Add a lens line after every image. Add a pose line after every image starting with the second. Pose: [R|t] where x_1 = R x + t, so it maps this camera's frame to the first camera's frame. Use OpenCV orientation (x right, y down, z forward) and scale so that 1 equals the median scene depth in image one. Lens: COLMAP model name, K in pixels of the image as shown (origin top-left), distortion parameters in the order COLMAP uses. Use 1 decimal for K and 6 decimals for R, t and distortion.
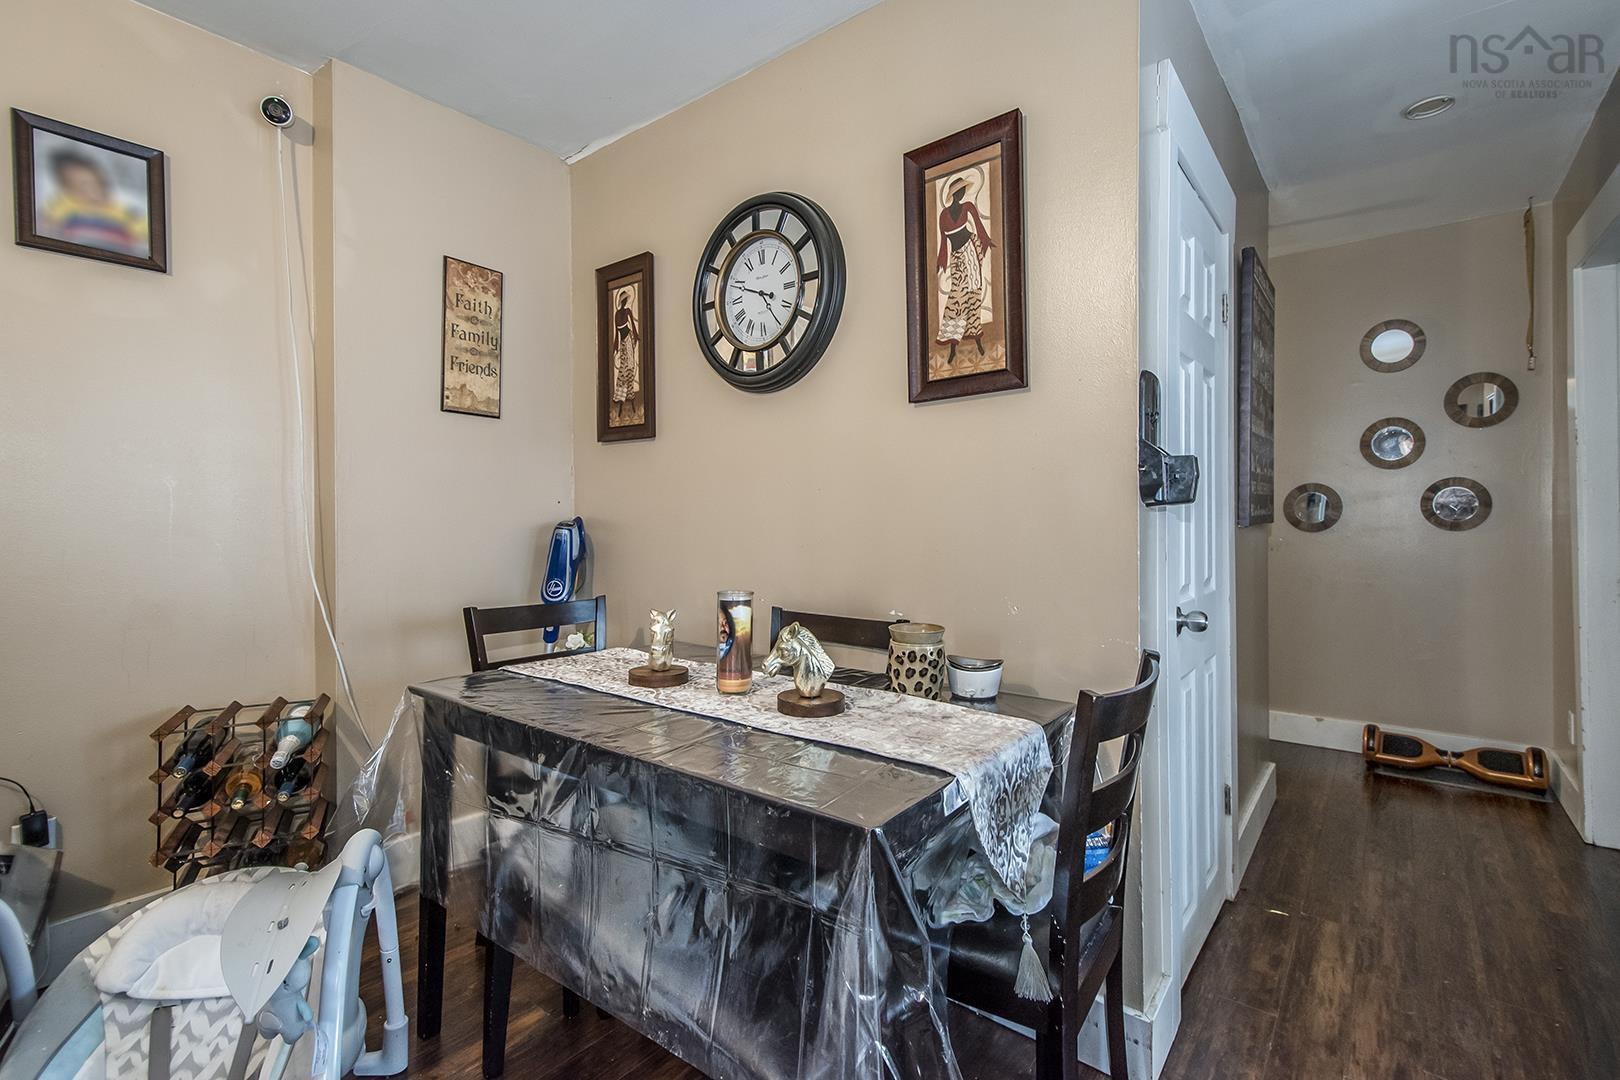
lens RADIAL K [[723.3, 0, 836.5], [0, 723.3, 528.6], [0, 0, 1]] dist [0.000229, 0.000157]
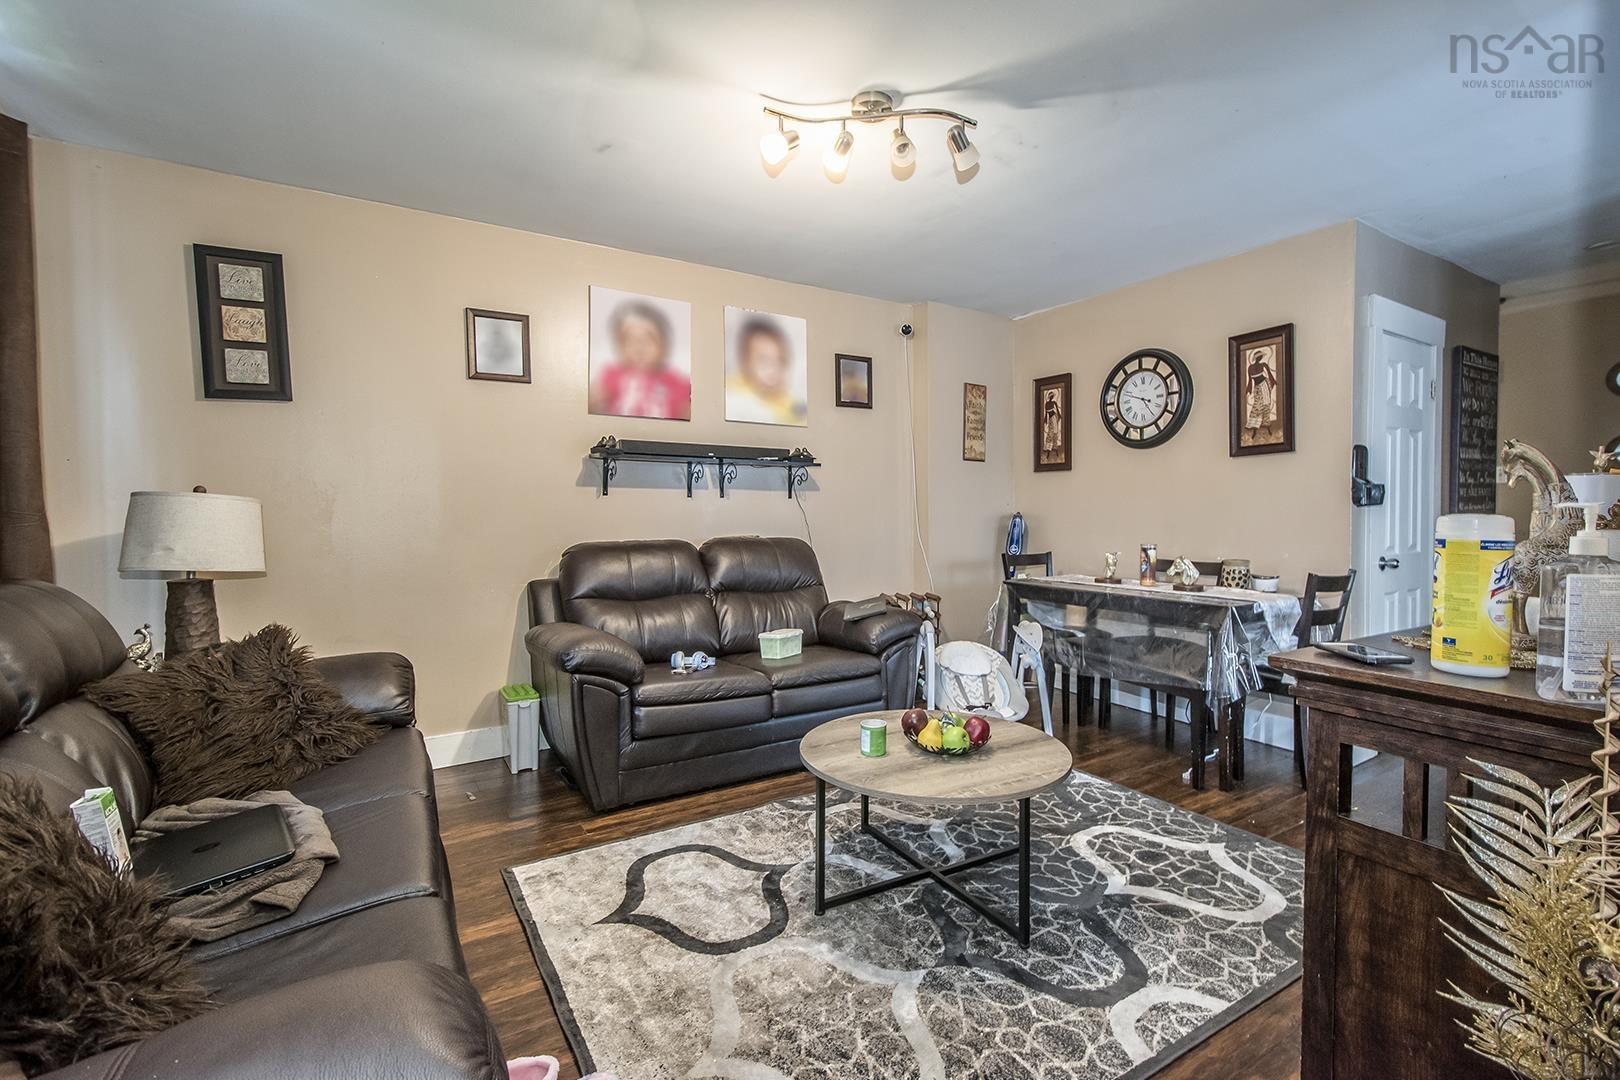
lens RADIAL K [[708.9, 0, 834.2], [0, 708.9, 536.3], [0, 0, 1]] dist [0.000709, 0.000033]
pose [[0.940442, 0.009302, -0.339827, -0.248237], [-0.001867, 0.999752, 0.022200, 0.009373], [0.339949, -0.020243, 0.940226, -1.184061]]
